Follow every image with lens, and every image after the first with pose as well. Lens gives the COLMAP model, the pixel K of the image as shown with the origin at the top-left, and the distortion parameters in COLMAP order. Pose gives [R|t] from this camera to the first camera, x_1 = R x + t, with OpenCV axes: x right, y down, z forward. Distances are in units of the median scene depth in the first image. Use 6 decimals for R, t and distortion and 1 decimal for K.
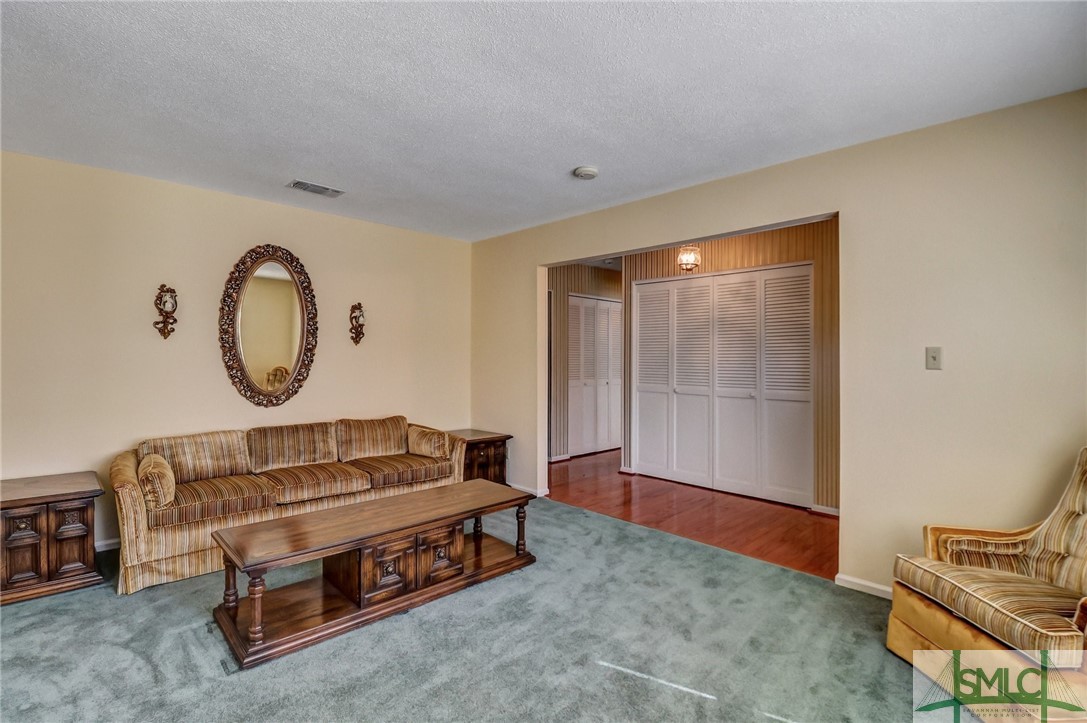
lens RADIAL K [[515.8, 0, 543.5], [0, 515.8, 361.5], [0, 0, 1]] dist [-0.000172, -0.000118]
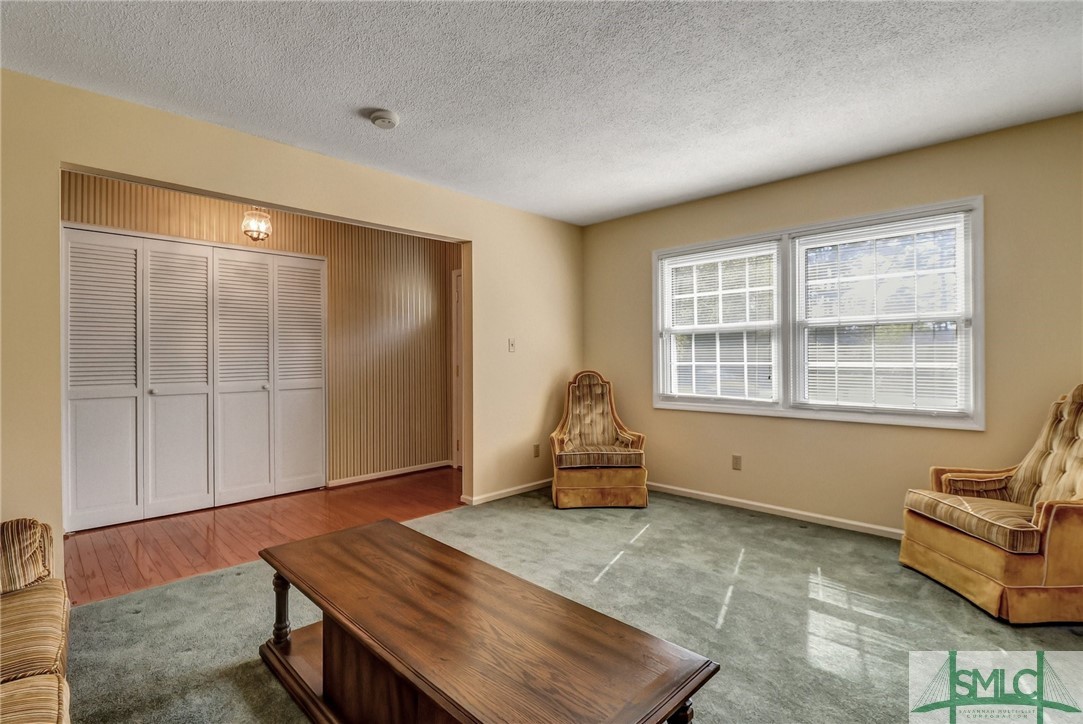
lens RADIAL K [[504.8, 0, 541.5], [0, 504.8, 362.0], [0, 0, 1]] dist [-0.002913, -0.000442]
pose [[-0.014002, -0.015183, 0.999787, -0.542078], [0.016473, 0.999746, 0.015413, 0.015043], [-0.999766, 0.016686, -0.013748, 0.556870]]
